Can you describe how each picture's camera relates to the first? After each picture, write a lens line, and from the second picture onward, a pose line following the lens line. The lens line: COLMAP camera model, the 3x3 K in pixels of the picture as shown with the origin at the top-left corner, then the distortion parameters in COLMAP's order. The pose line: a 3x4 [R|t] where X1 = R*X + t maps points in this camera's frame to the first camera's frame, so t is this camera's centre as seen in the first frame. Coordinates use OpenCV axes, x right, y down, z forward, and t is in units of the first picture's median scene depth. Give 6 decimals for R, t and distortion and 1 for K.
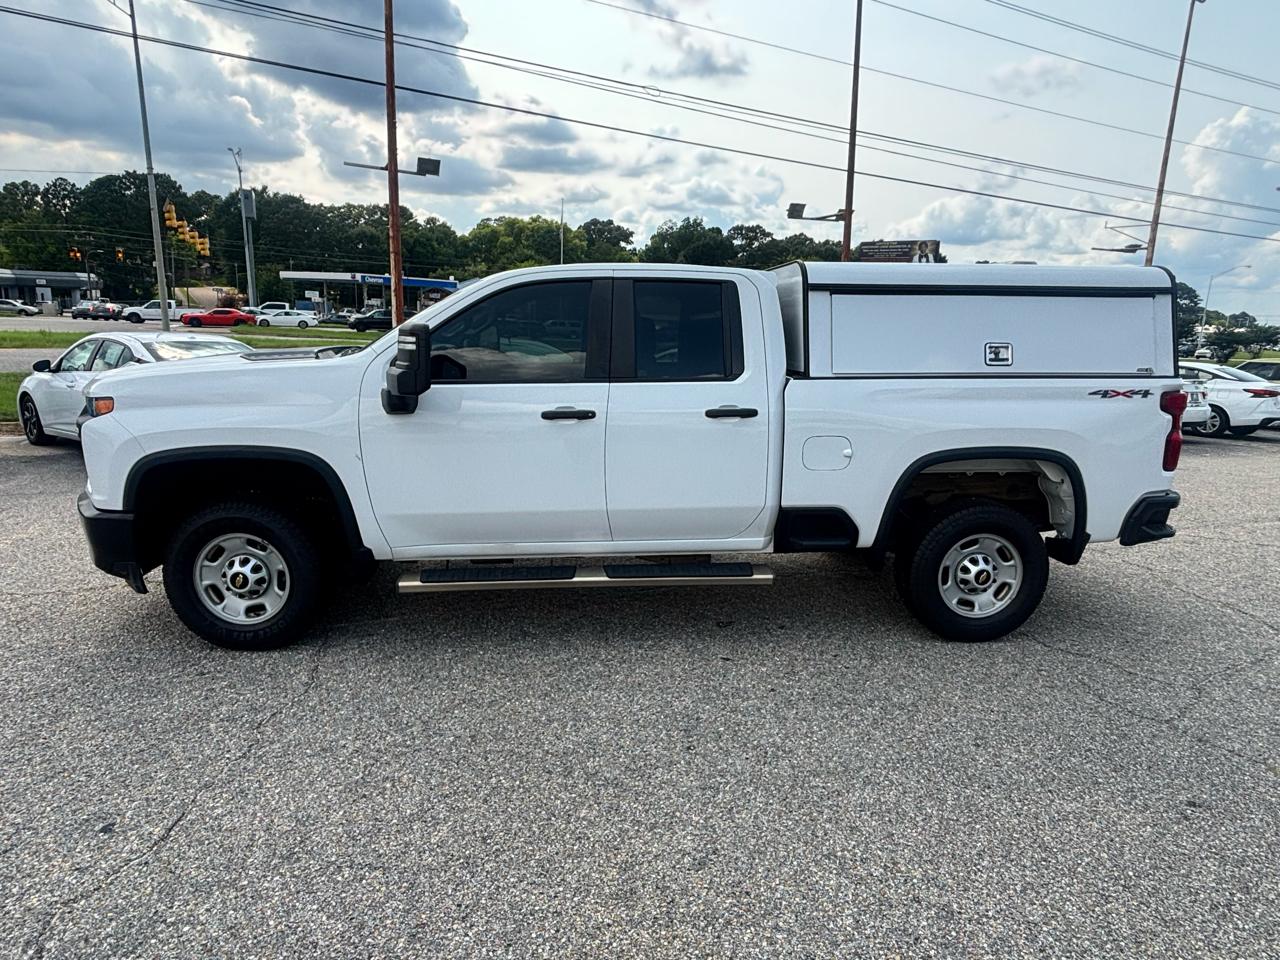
lens RADIAL K [[773.4, 0, 640.9], [0, 773.4, 484.5], [0, 0, 1]] dist [0.028815, -0.035449]
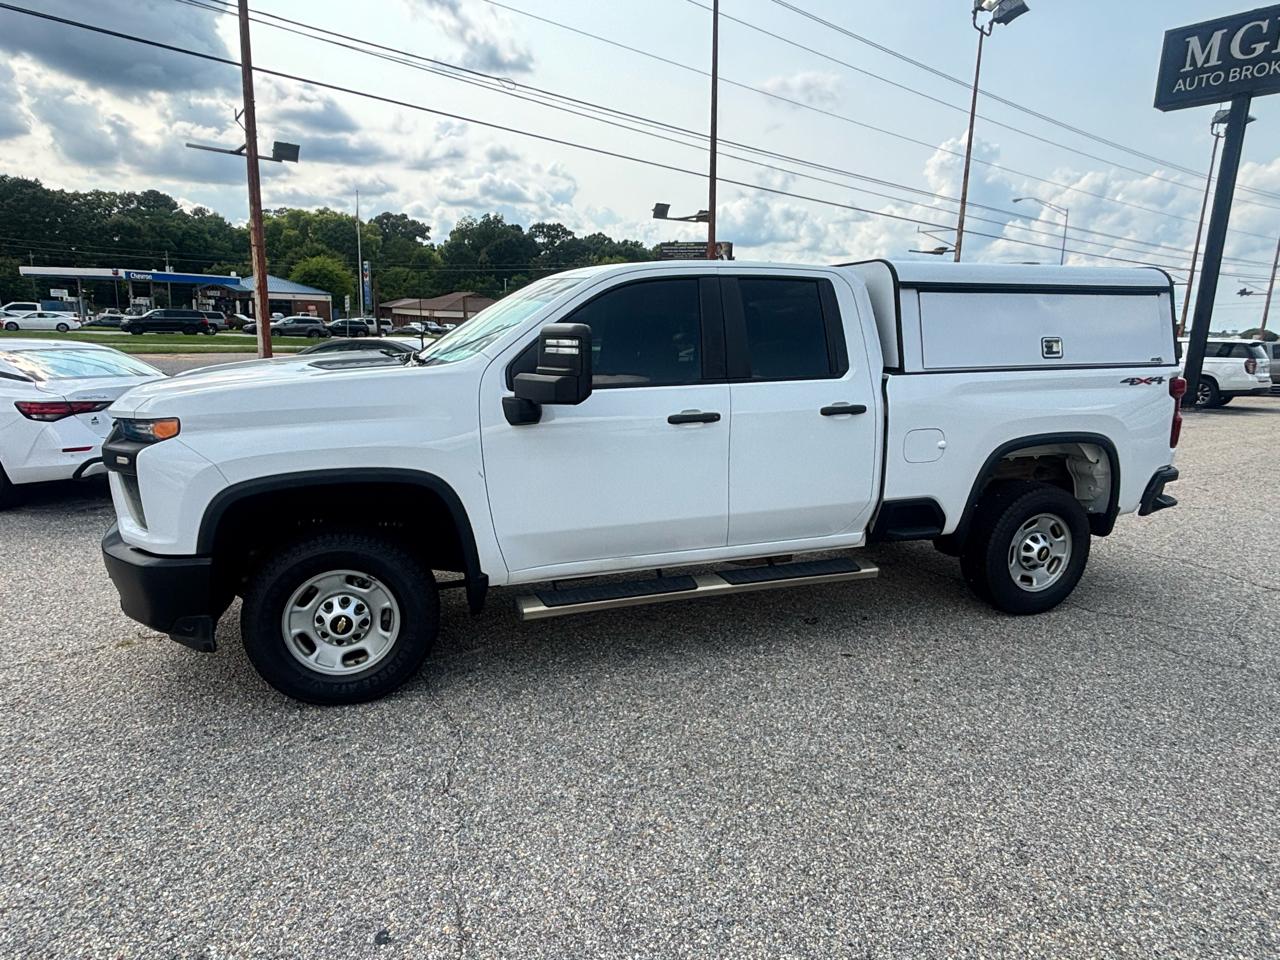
lens RADIAL K [[775.7, 0, 634.7], [0, 775.7, 481.0], [0, 0, 1]] dist [0.016020, -0.024825]
pose [[0.970841, -0.056870, 0.232879, -0.359053], [0.057293, 0.998345, 0.004957, -0.019545], [-0.232775, 0.008530, 0.972493, 0.077666]]
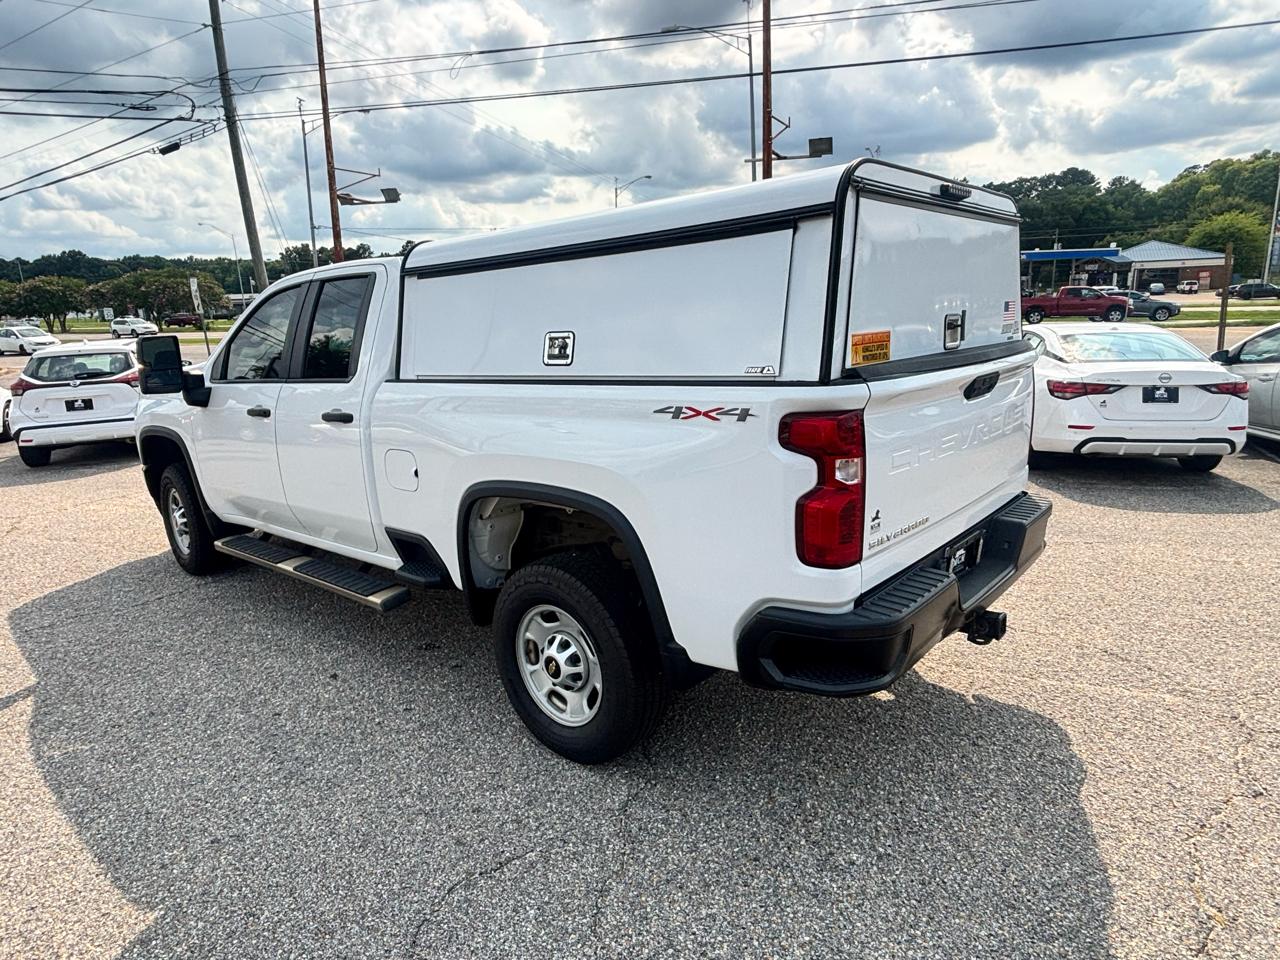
lens RADIAL K [[773.4, 0, 640.9], [0, 773.4, 484.5], [0, 0, 1]] dist [0.028815, -0.035449]
pose [[0.695426, 0.104011, -0.711031, 0.972132], [-0.089319, 0.994308, 0.058091, -0.091928], [0.713025, 0.023111, 0.700757, 0.563999]]
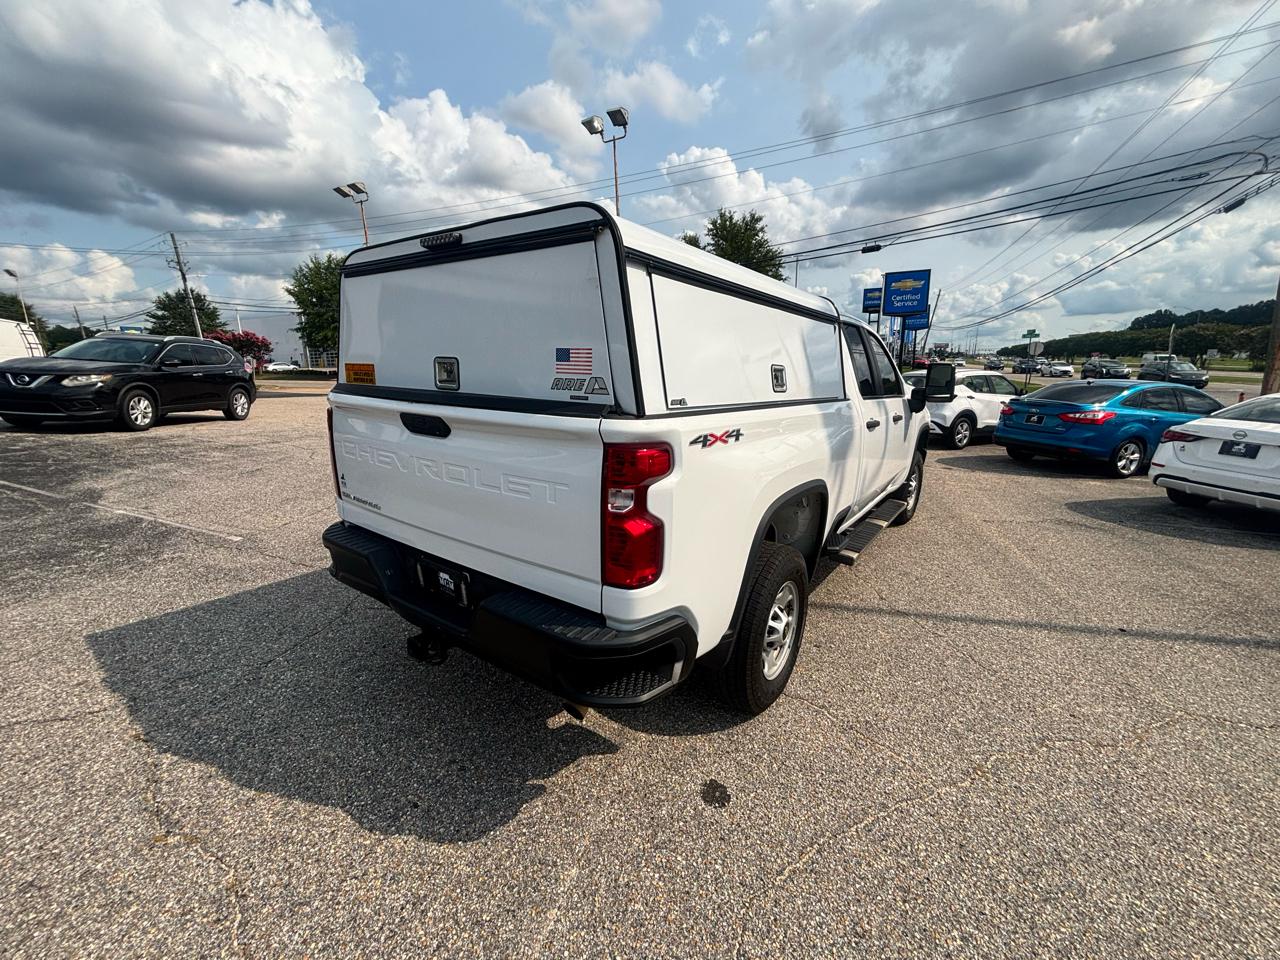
lens RADIAL K [[526.3, 0, 638.1], [0, 526.3, 484.2], [0, 0, 1]] dist [-0.006192, 0.004847]
pose [[-0.648600, 0.136924, -0.748712, 0.926115], [-0.184395, 0.926114, 0.329106, -0.303997], [0.738456, 0.351517, -0.575429, 1.653761]]
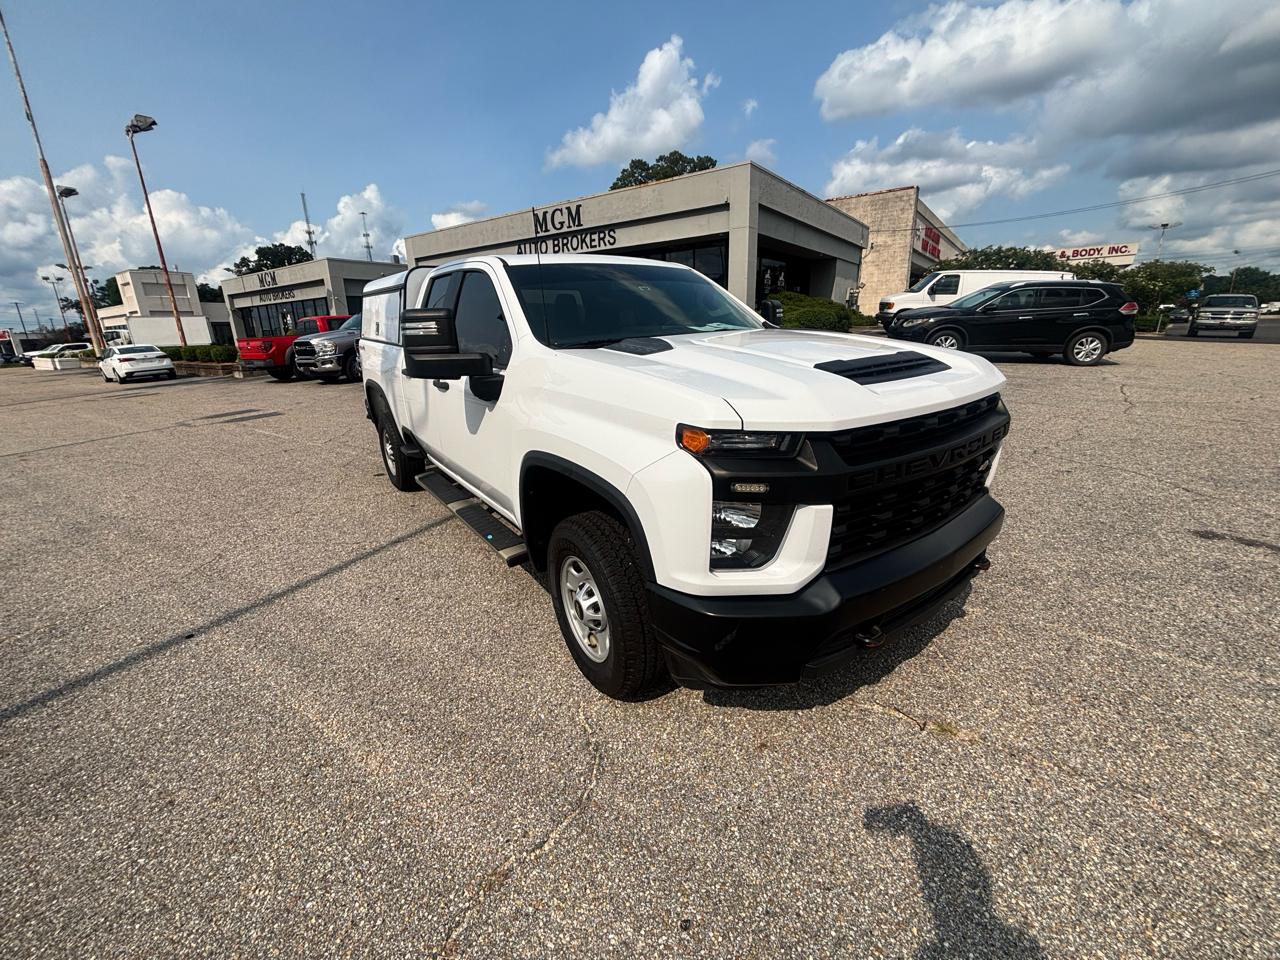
lens RADIAL K [[526.3, 0, 638.1], [0, 526.3, 484.2], [0, 0, 1]] dist [-0.006192, 0.004847]
pose [[-0.519812, -0.268261, 0.811068, -1.067556], [0.193543, 0.887749, 0.417664, -0.323104], [-0.832068, 0.374083, -0.409543, 1.527986]]
